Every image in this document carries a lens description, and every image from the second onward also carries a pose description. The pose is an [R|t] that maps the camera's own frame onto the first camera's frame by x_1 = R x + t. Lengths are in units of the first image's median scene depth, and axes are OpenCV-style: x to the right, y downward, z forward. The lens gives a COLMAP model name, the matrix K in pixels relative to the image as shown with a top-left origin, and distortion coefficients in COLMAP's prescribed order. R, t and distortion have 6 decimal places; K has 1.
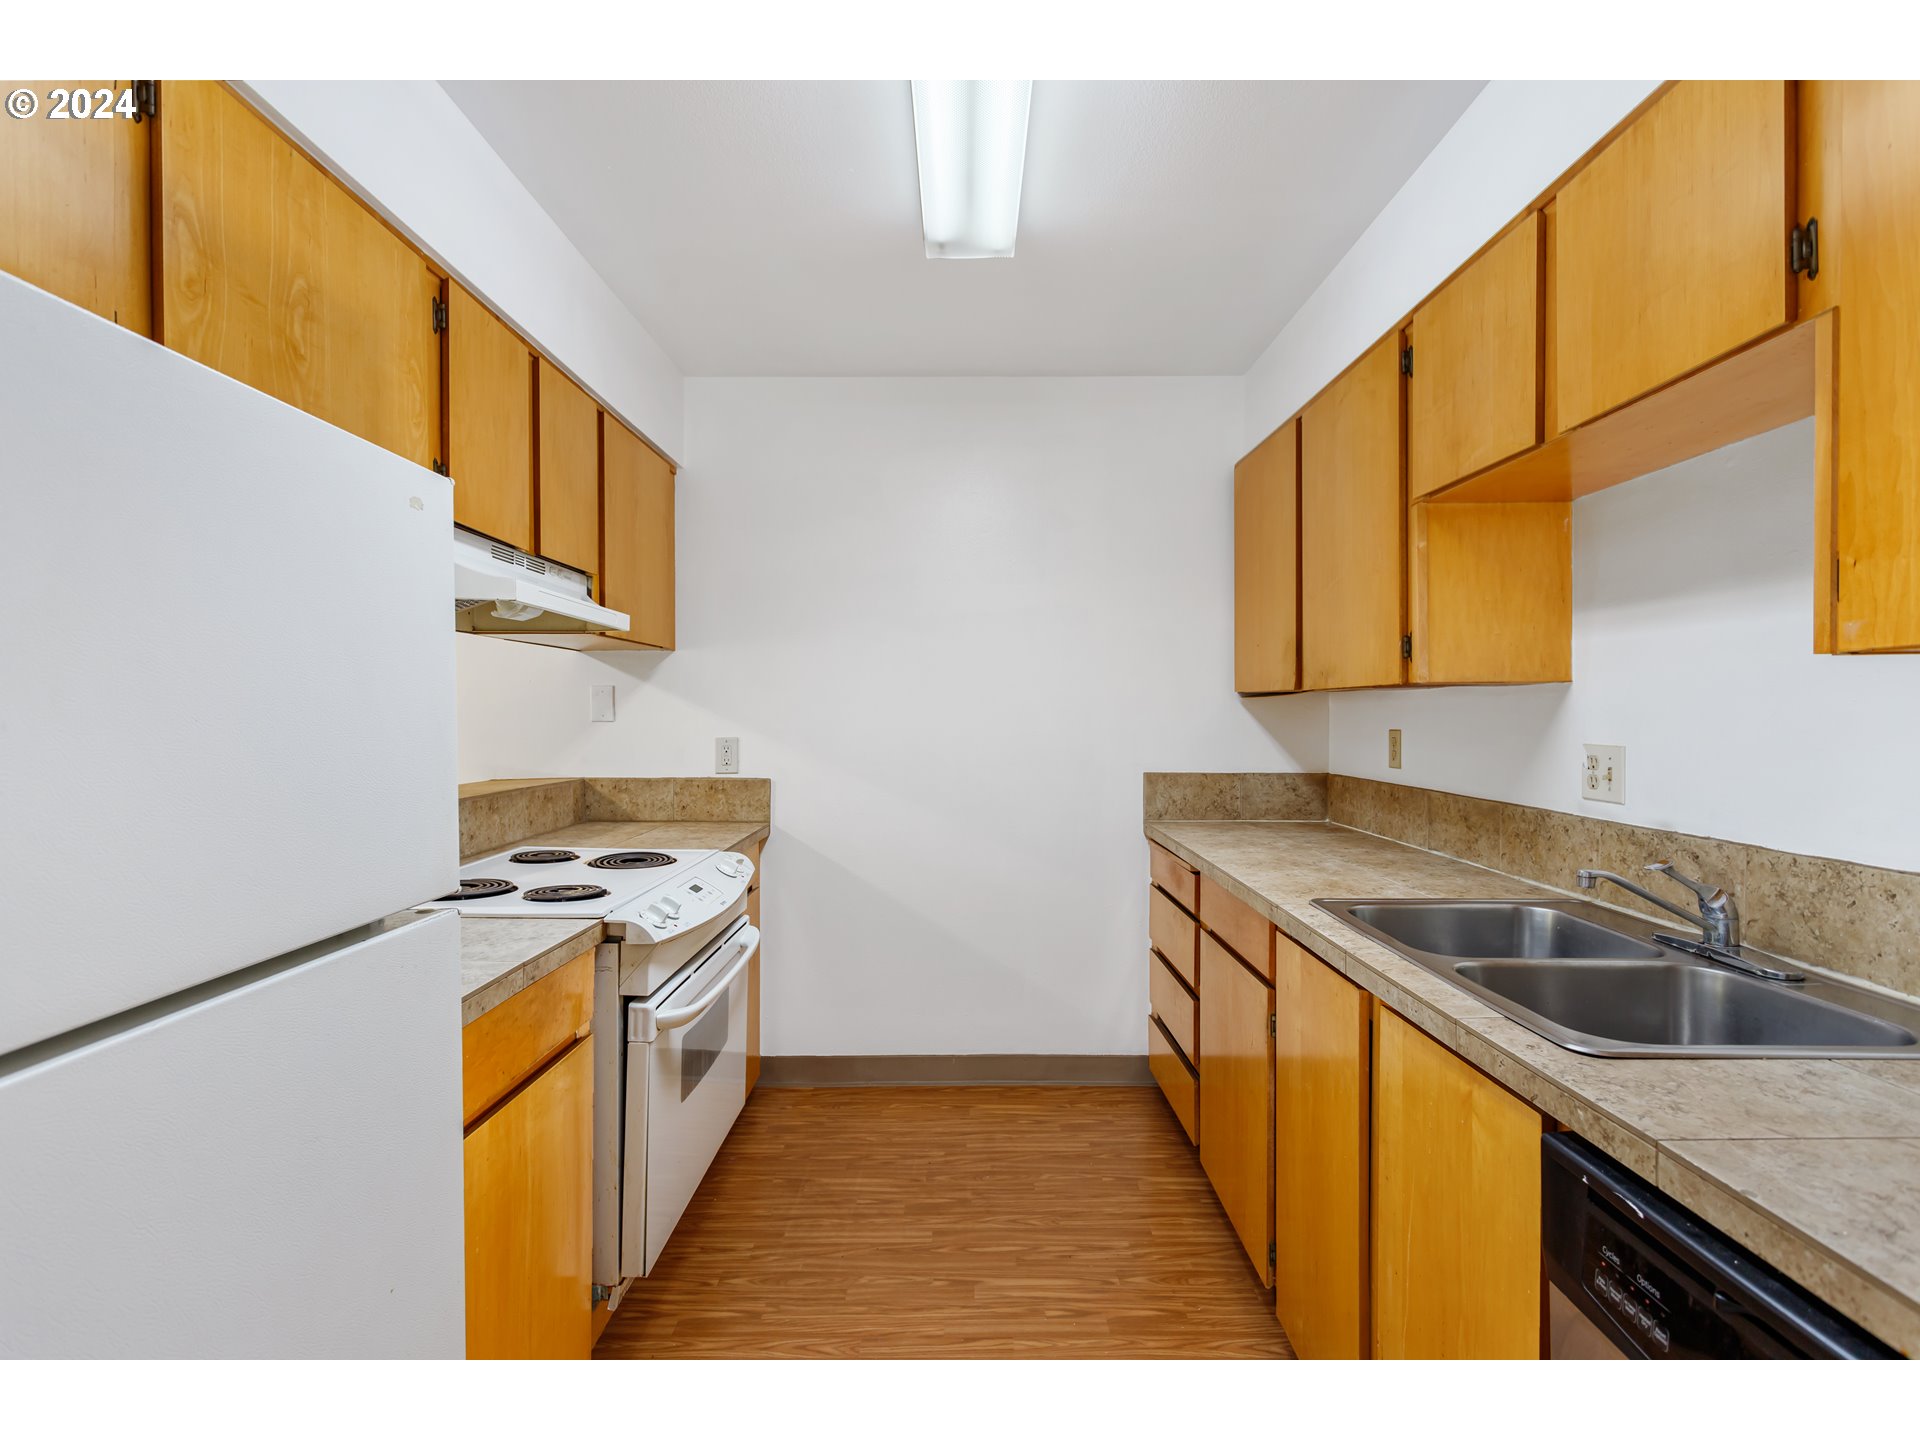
lens RADIAL K [[923.8, 0, 960.8], [0, 923.8, 716.6], [0, 0, 1]] dist [0.004174, 0.000559]
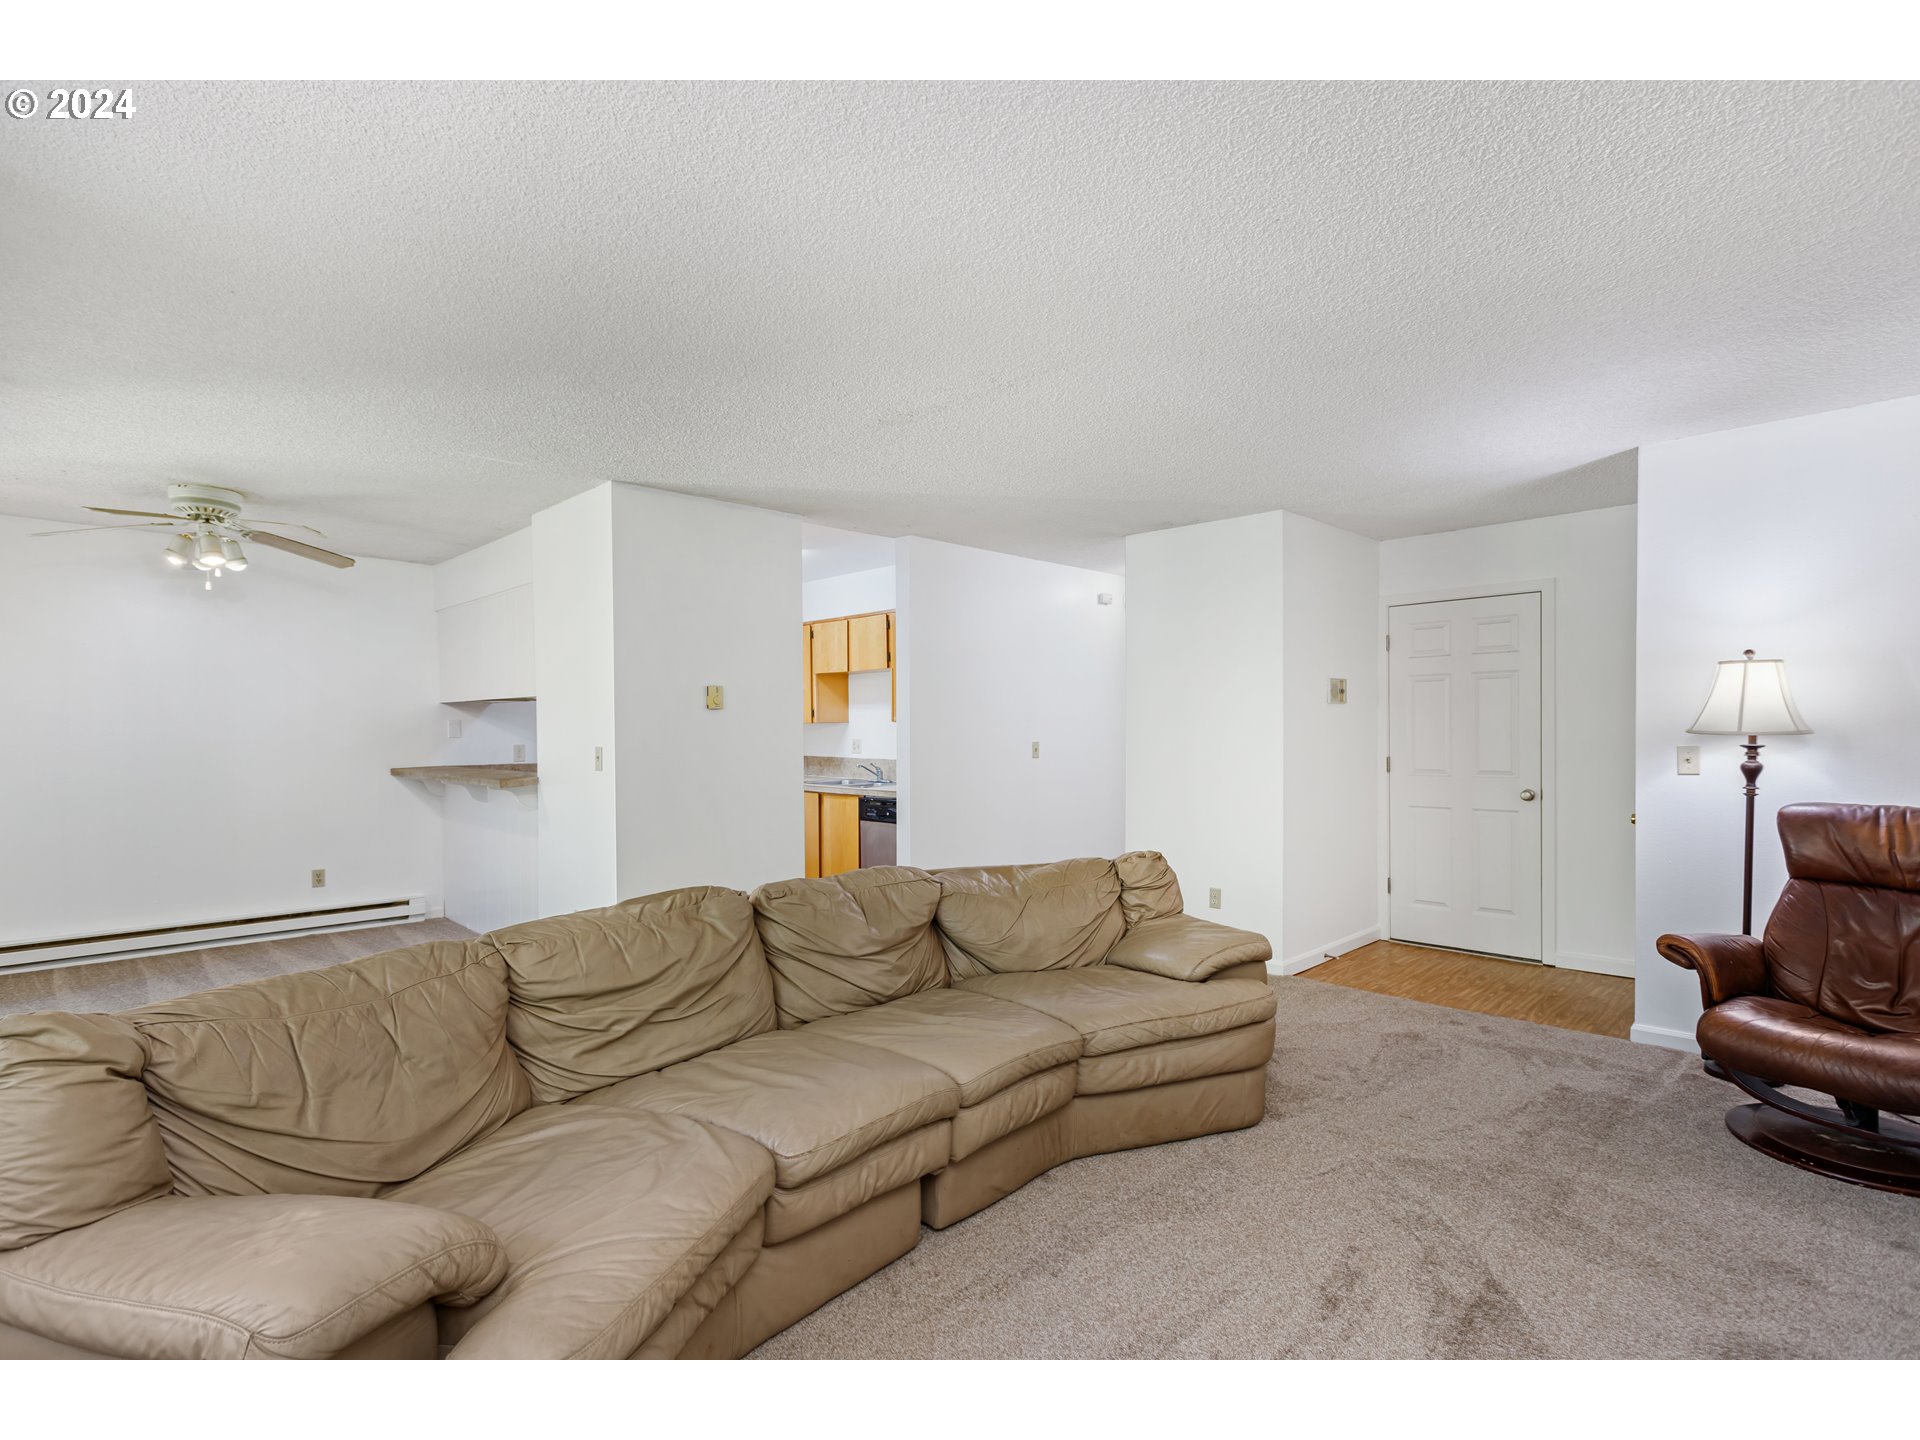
lens RADIAL K [[931.7, 0, 955.0], [0, 931.7, 745.4], [0, 0, 1]] dist [0.012489, 0.000041]
pose [[0.717239, -0.015448, 0.696656, -1.680529], [0.007605, 0.999868, 0.014342, 0.002328], [-0.696786, -0.004989, 0.717262, -2.031859]]
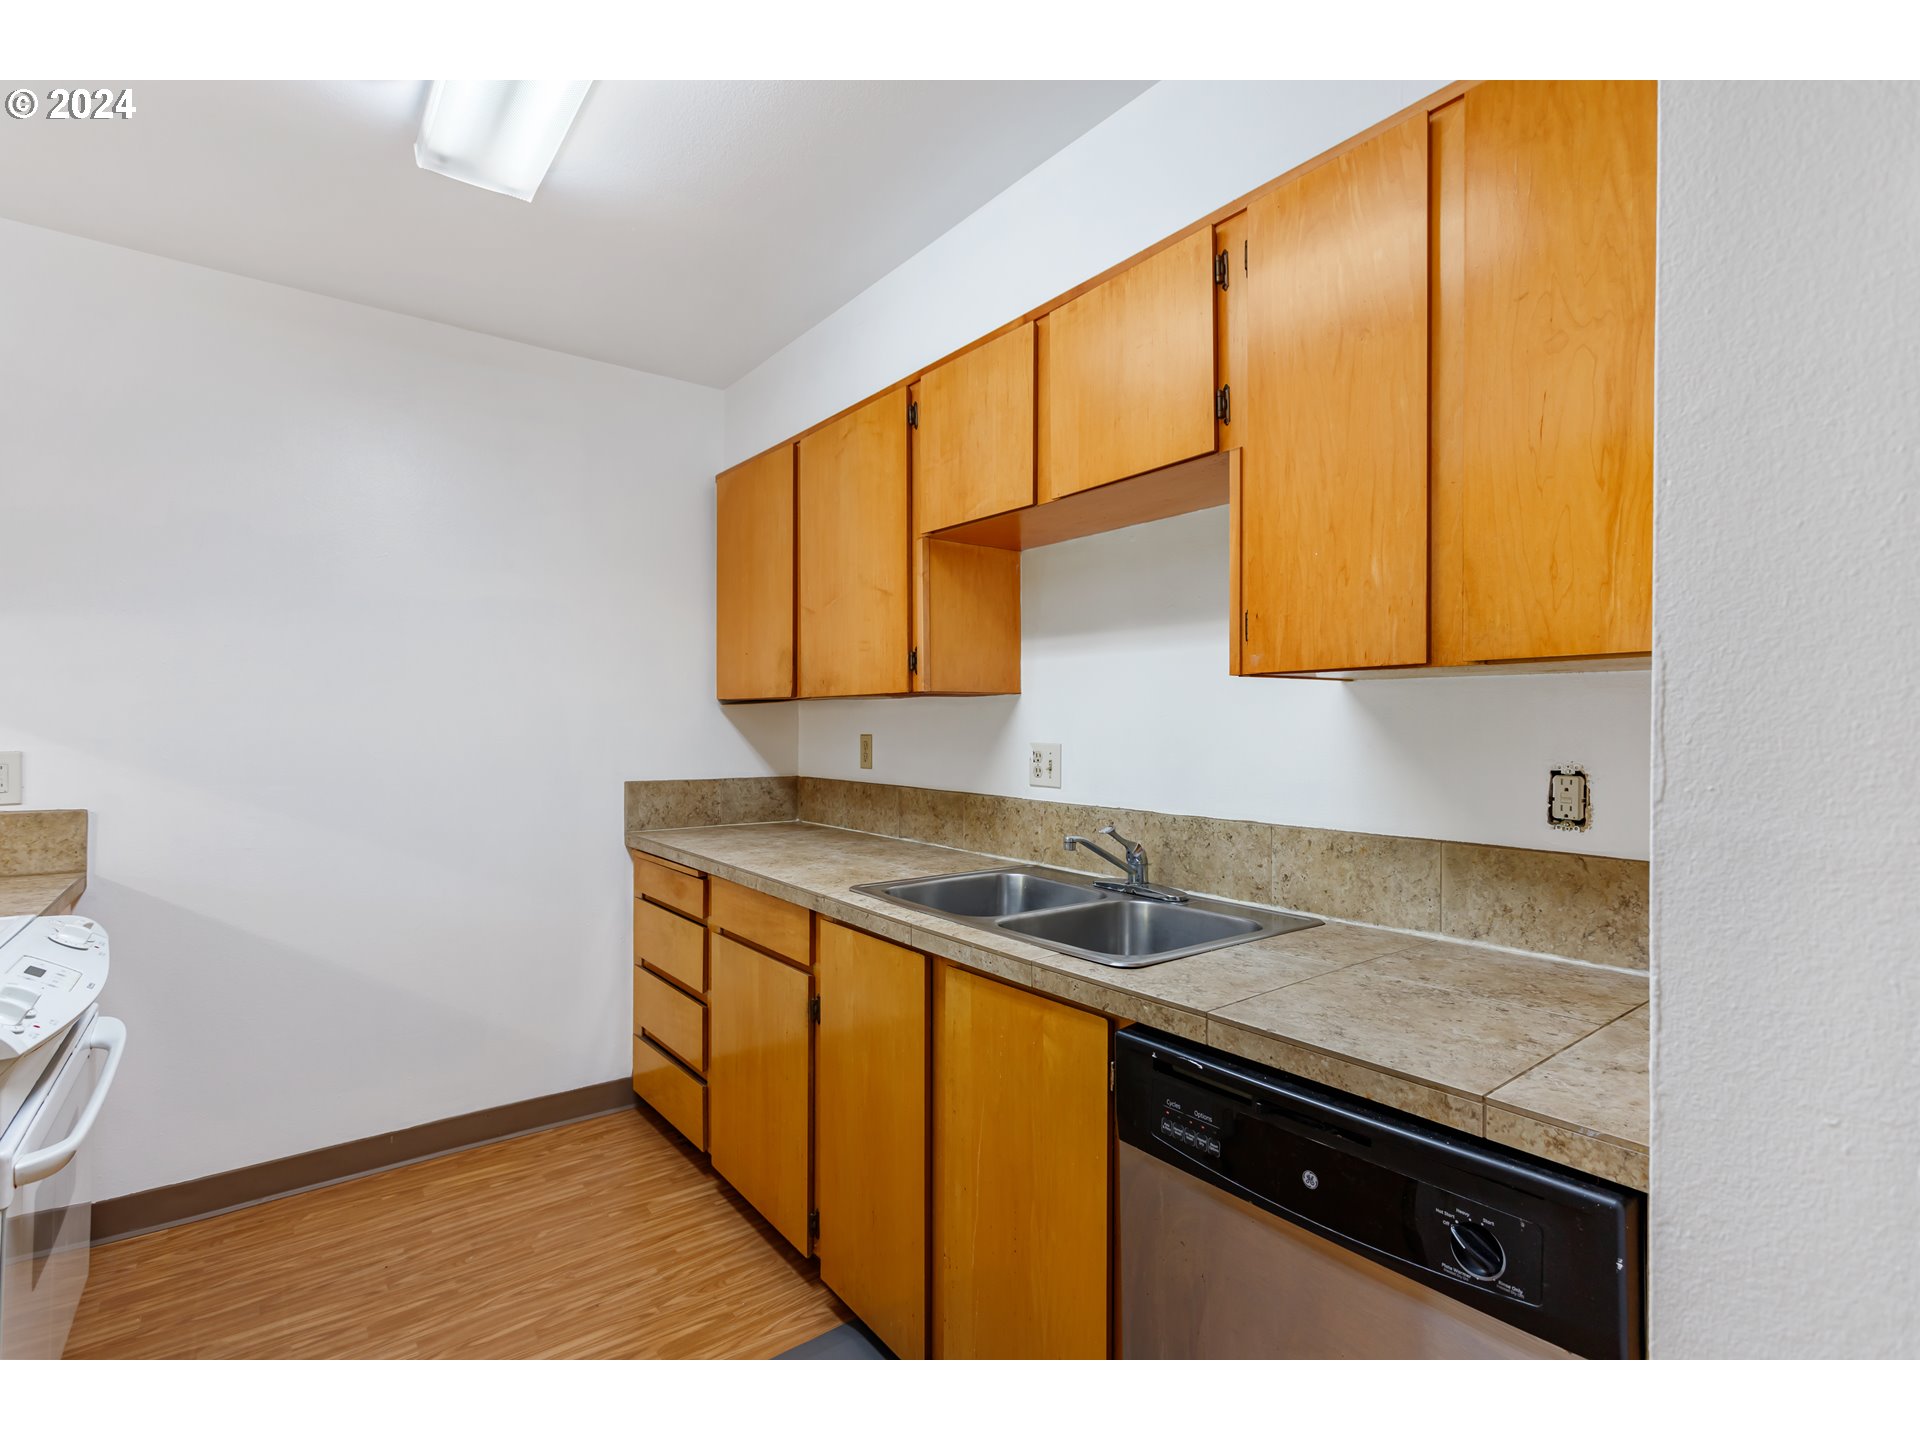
lens RADIAL K [[920.3, 0, 975.9], [0, 920.3, 724.7], [0, 0, 1]] dist [0.003132, 0.000774]
pose [[0.784703, 0.002281, 0.619868, -0.169999], [0.000369, 0.999991, -0.004147, 0.009343], [-0.619872, 0.003483, 0.784695, 0.046438]]
